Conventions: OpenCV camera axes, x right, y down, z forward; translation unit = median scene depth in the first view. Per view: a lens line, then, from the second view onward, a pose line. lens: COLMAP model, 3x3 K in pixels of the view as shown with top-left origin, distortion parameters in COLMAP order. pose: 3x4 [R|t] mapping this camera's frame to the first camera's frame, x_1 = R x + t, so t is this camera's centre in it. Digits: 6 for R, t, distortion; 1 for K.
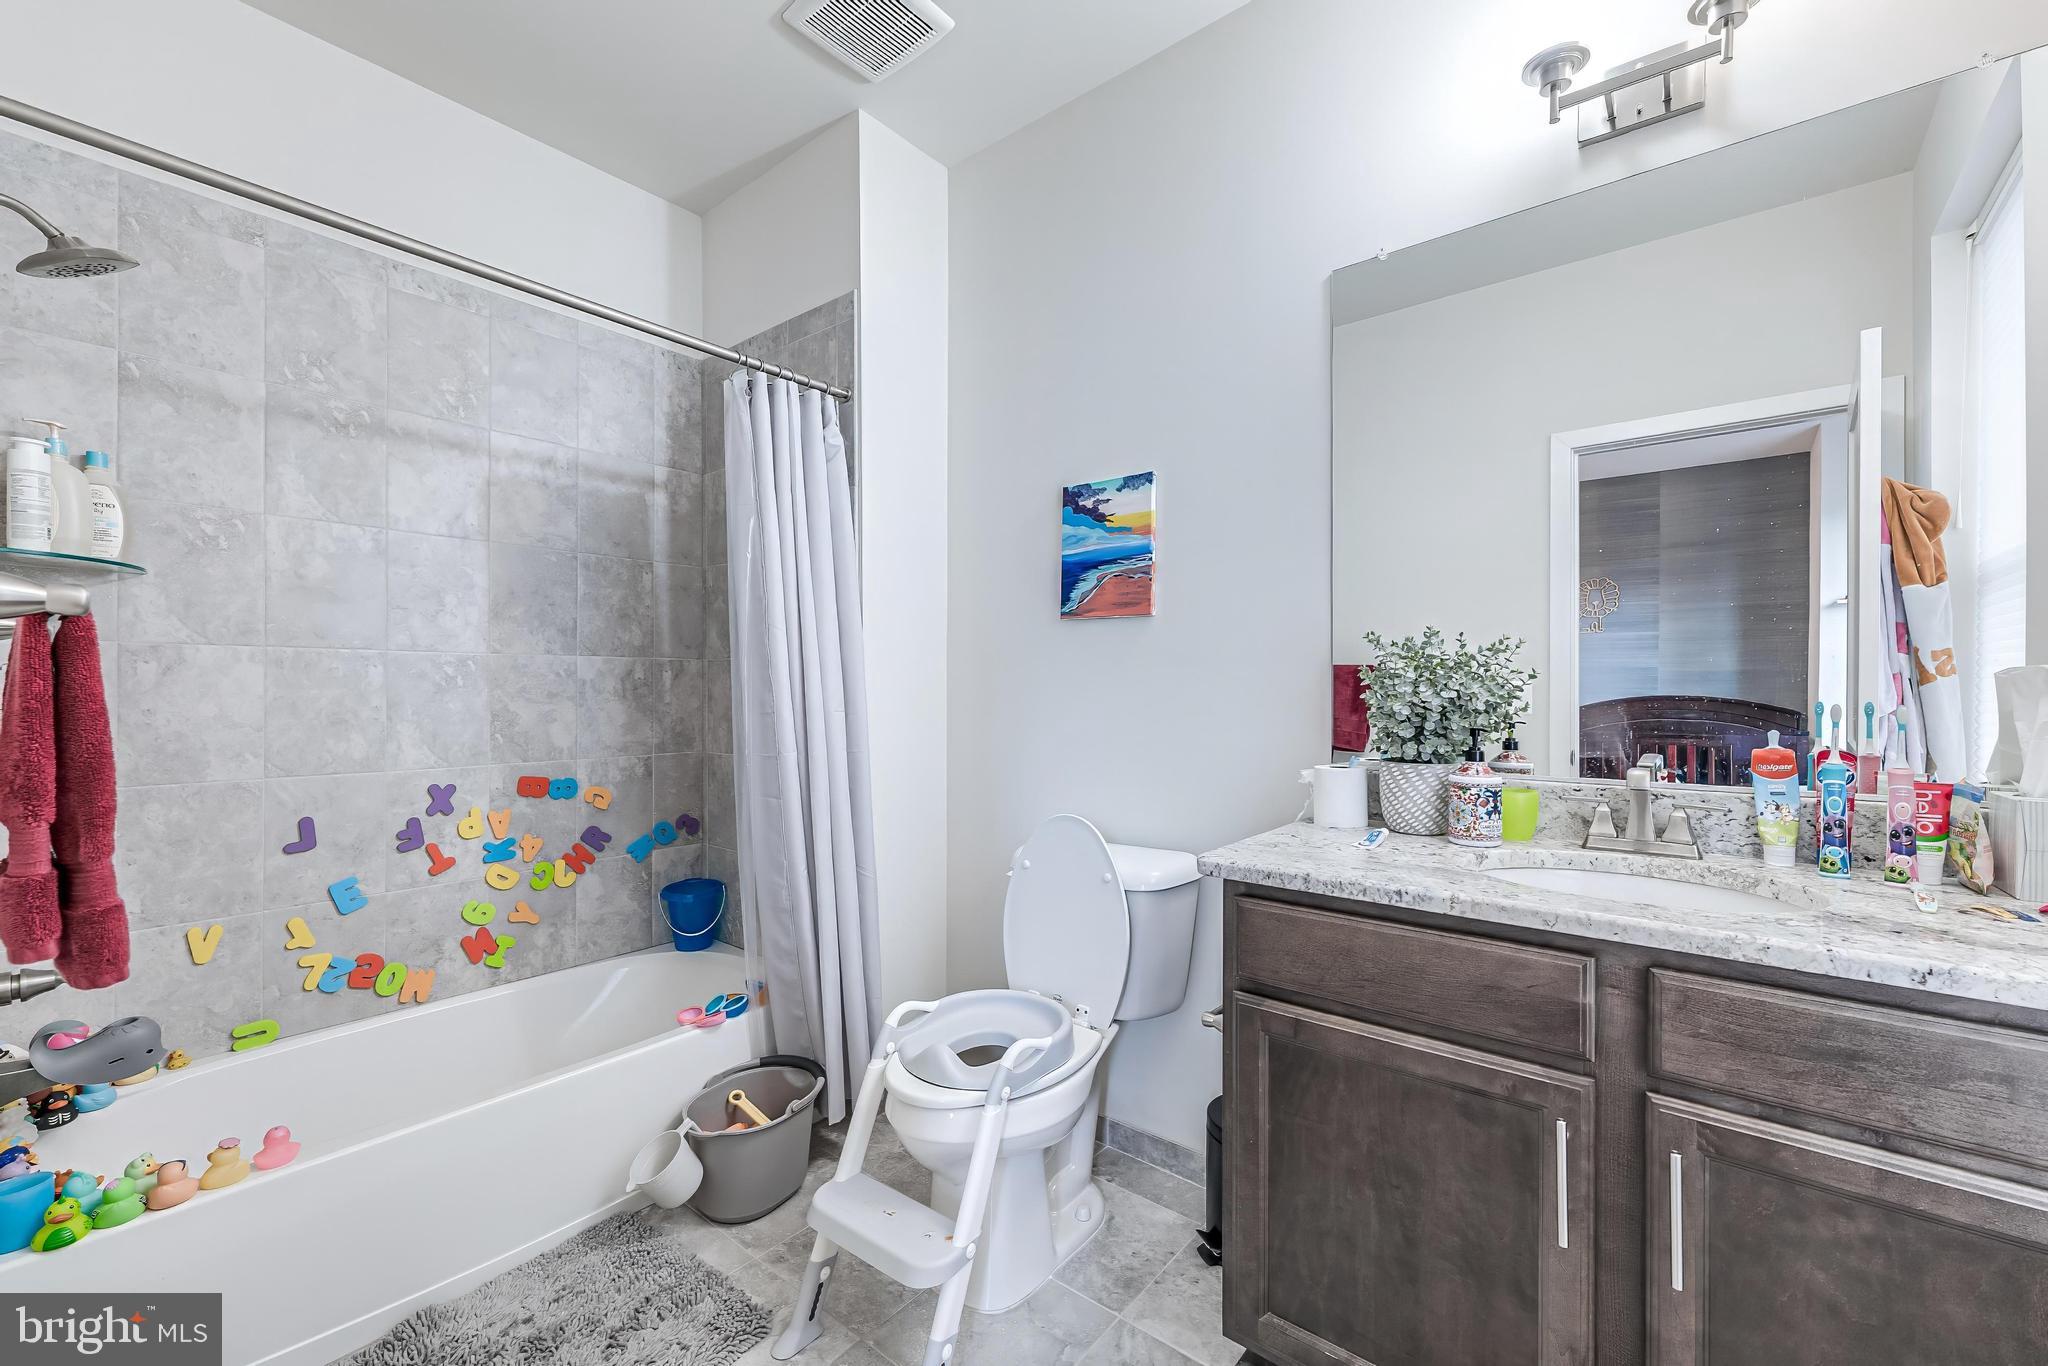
lens RADIAL K [[832.5, 0, 1036.4], [0, 832.5, 688.5], [0, 0, 1]] dist [0.000883, -0.000020]
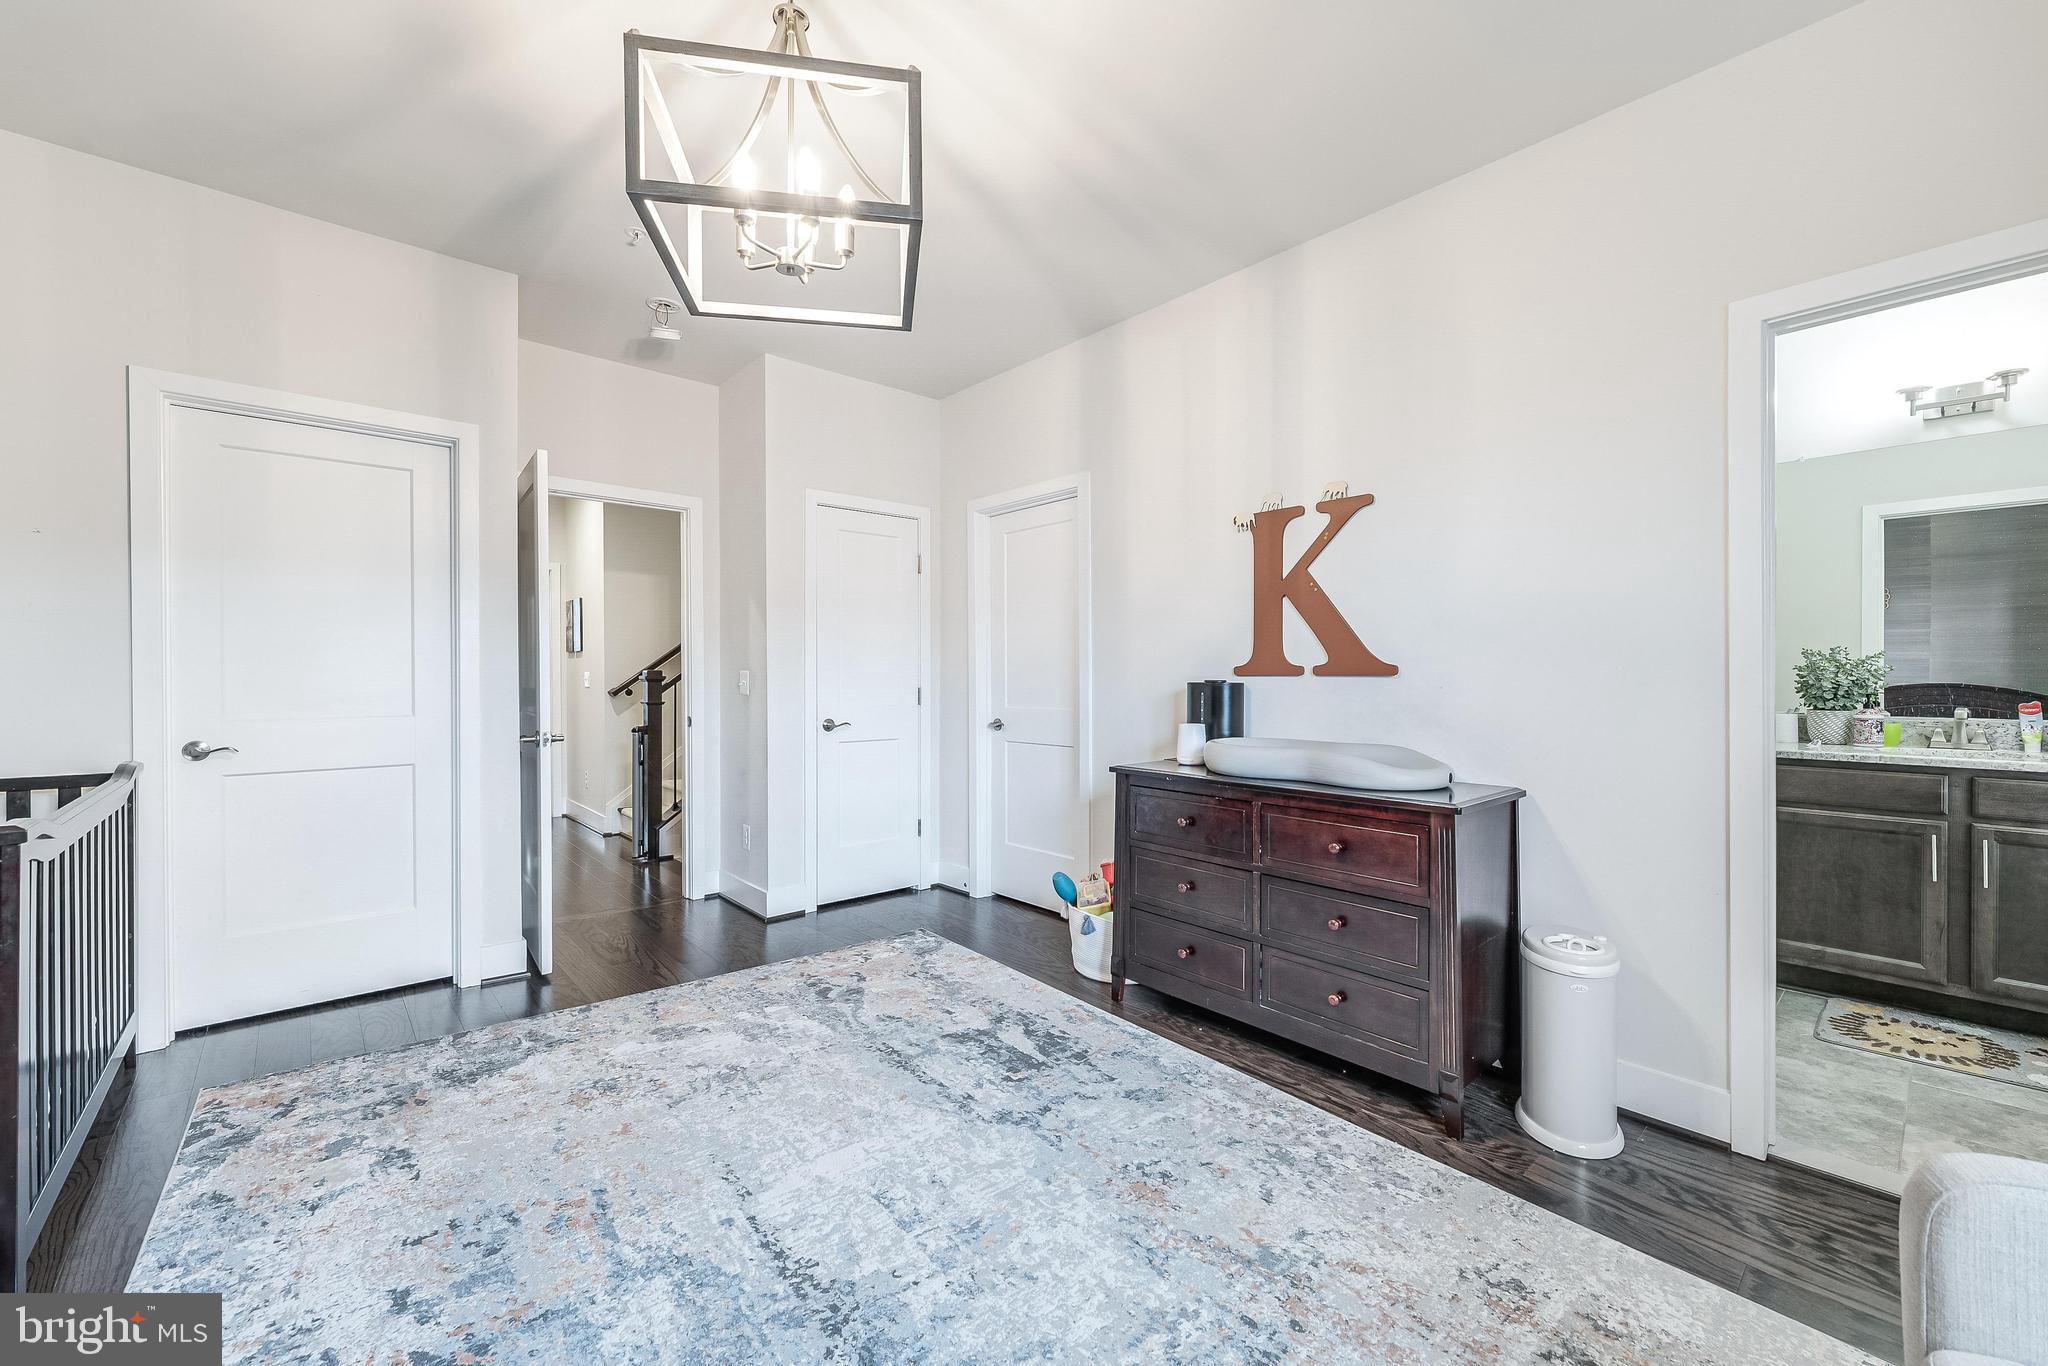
lens RADIAL K [[832.5, 0, 1025.9], [0, 832.5, 675.1], [0, 0, 1]] dist [0.000883, -0.000020]
pose [[0.986027, 0.002700, -0.166564, -1.706643], [-0.002945, 0.999995, -0.001224, 0.010943], [0.166560, 0.001698, 0.986030, -2.016718]]
